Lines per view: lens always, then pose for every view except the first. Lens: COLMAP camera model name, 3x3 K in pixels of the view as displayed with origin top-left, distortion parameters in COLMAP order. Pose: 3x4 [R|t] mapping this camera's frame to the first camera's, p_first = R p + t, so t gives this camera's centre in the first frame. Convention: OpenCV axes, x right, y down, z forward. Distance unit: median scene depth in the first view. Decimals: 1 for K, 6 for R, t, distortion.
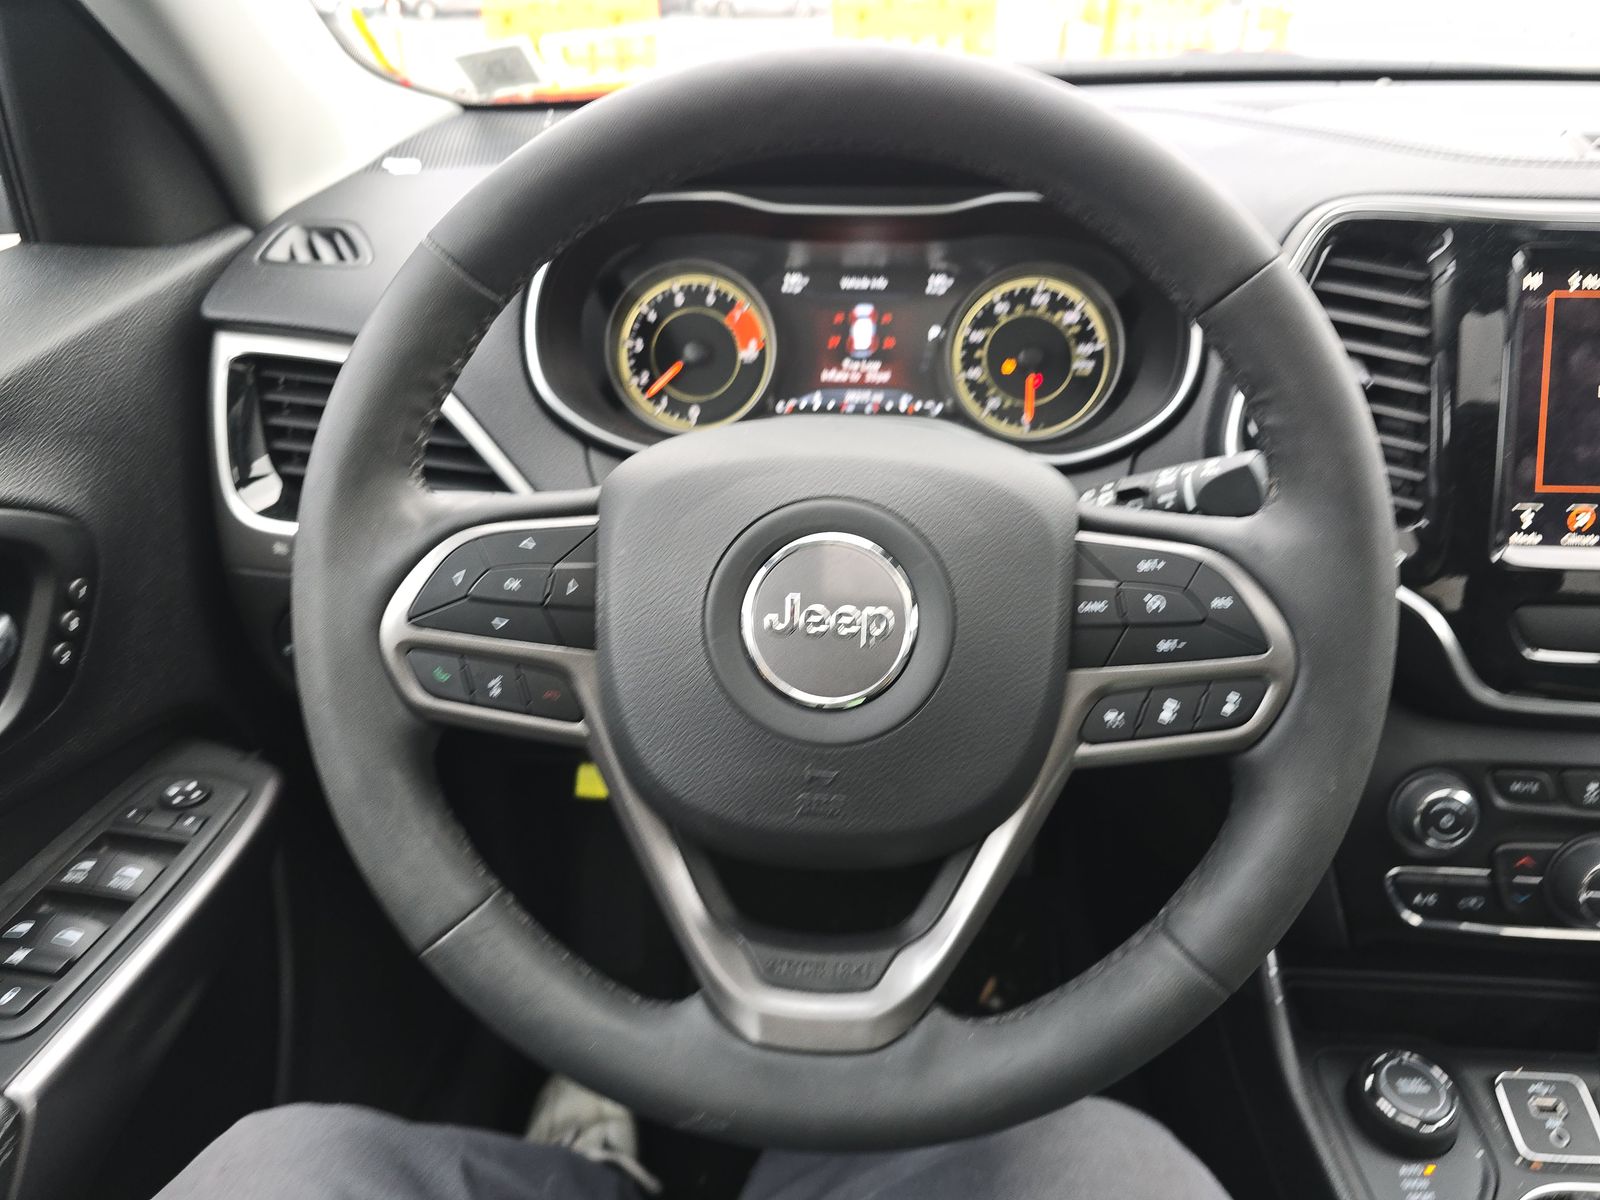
lens RADIAL K [[1059.9, 0, 806.2], [0, 1059.9, 603.4], [0, 0, 1]] dist [0.022699, 0.000953]
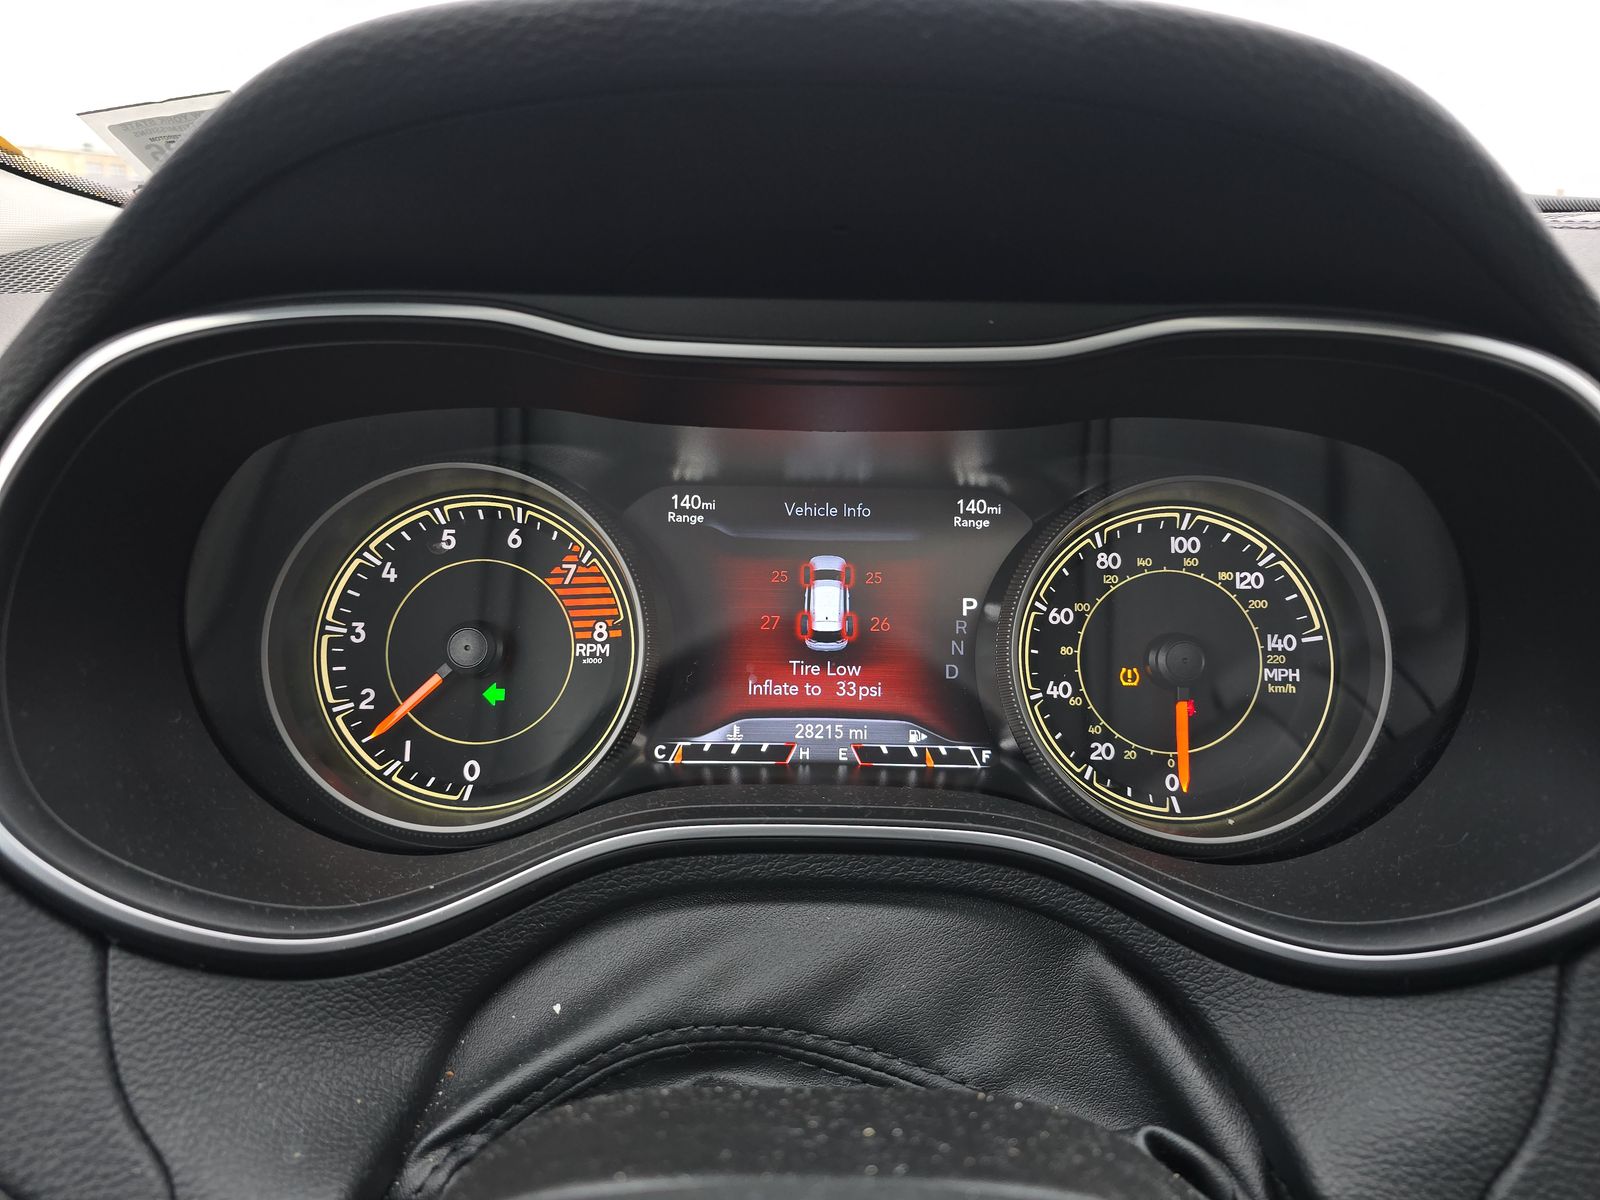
lens RADIAL K [[1059.9, 0, 797.4], [0, 1059.9, 598.4], [0, 0, 1]] dist [0.022699, 0.000953]
pose [[0.997762, 0.000845, 0.066858, 0.006600], [0.011648, 0.982434, -0.186245, -0.170274], [-0.065841, 0.186607, 0.980226, 0.527858]]
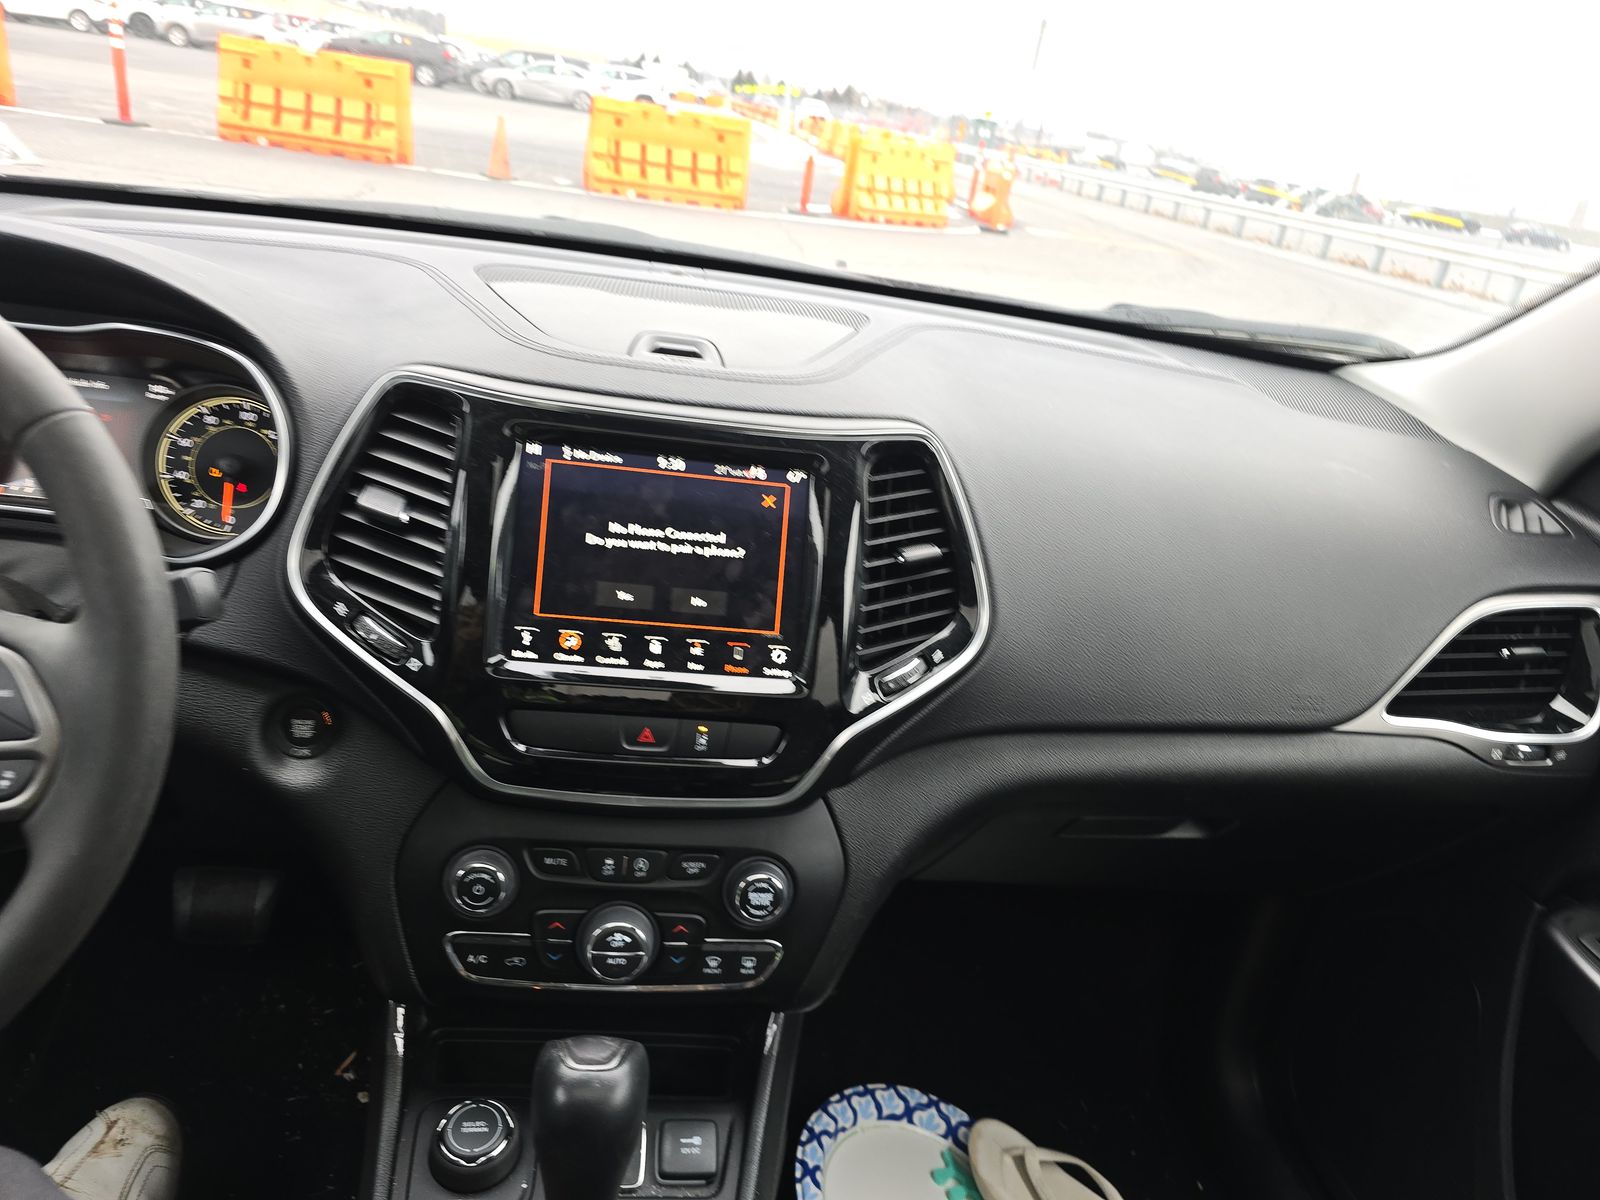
lens RADIAL K [[1059.9, 0, 802.8], [0, 1059.9, 610.7], [0, 0, 1]] dist [0.022699, 0.000953]
pose [[0.976158, 0.066145, 0.206740, 0.567869], [-0.050367, 0.995467, -0.080676, -0.021880], [-0.211139, 0.068340, 0.975064, -0.199147]]
